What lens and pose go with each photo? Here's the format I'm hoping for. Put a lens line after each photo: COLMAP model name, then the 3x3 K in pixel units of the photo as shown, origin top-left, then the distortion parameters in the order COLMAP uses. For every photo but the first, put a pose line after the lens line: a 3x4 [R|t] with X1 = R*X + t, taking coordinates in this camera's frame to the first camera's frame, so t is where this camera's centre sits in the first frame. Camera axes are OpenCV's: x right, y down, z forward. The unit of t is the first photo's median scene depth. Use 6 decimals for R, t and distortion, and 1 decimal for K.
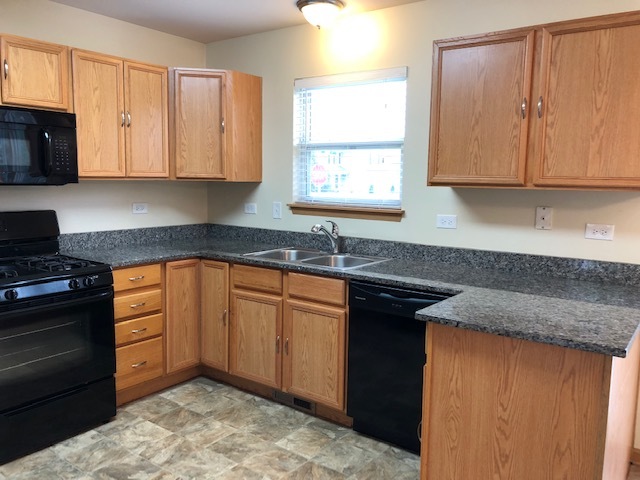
lens RADIAL K [[524.1, 0, 320.0], [0, 524.1, 240.0], [0, 0, 1]] dist [0.018040, -0.012991]
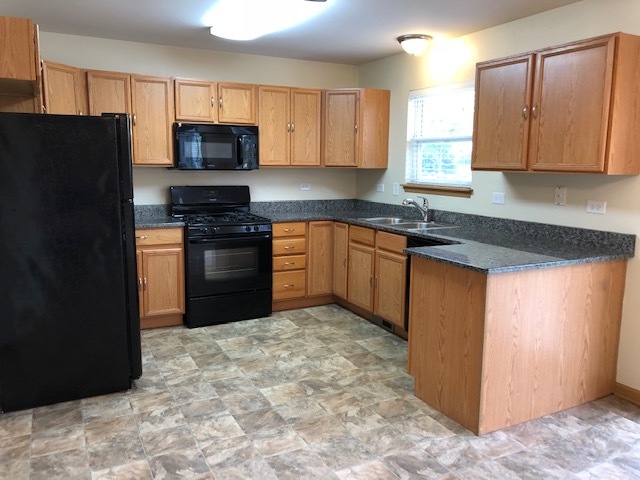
lens RADIAL K [[521.4, 0, 327.7], [0, 521.4, 245.8], [0, 0, 1]] dist [0.006846, -0.005211]
pose [[0.900148, 0.061575, -0.431209, 0.406353], [-0.046610, 0.997890, 0.045198, 0.041456], [0.433082, -0.020586, 0.901119, -0.330950]]
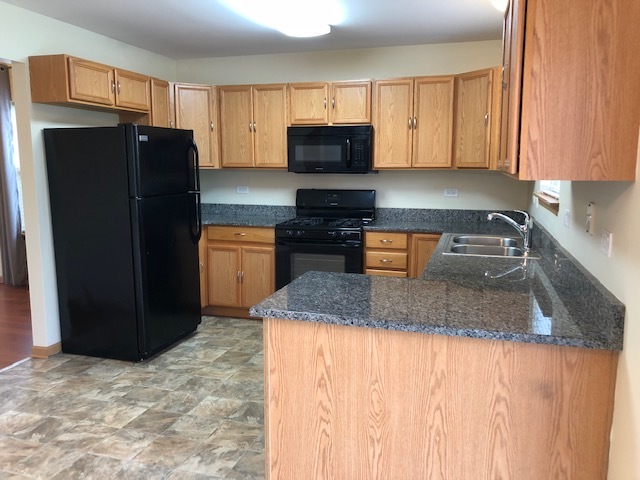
lens RADIAL K [[524.1, 0, 320.0], [0, 524.1, 240.0], [0, 0, 1]] dist [0.018040, -0.012991]
pose [[0.338105, 0.118142, -0.933663, 0.827724], [-0.106590, 0.990513, 0.086736, -0.029132], [0.935053, 0.070193, 0.347490, 0.343936]]
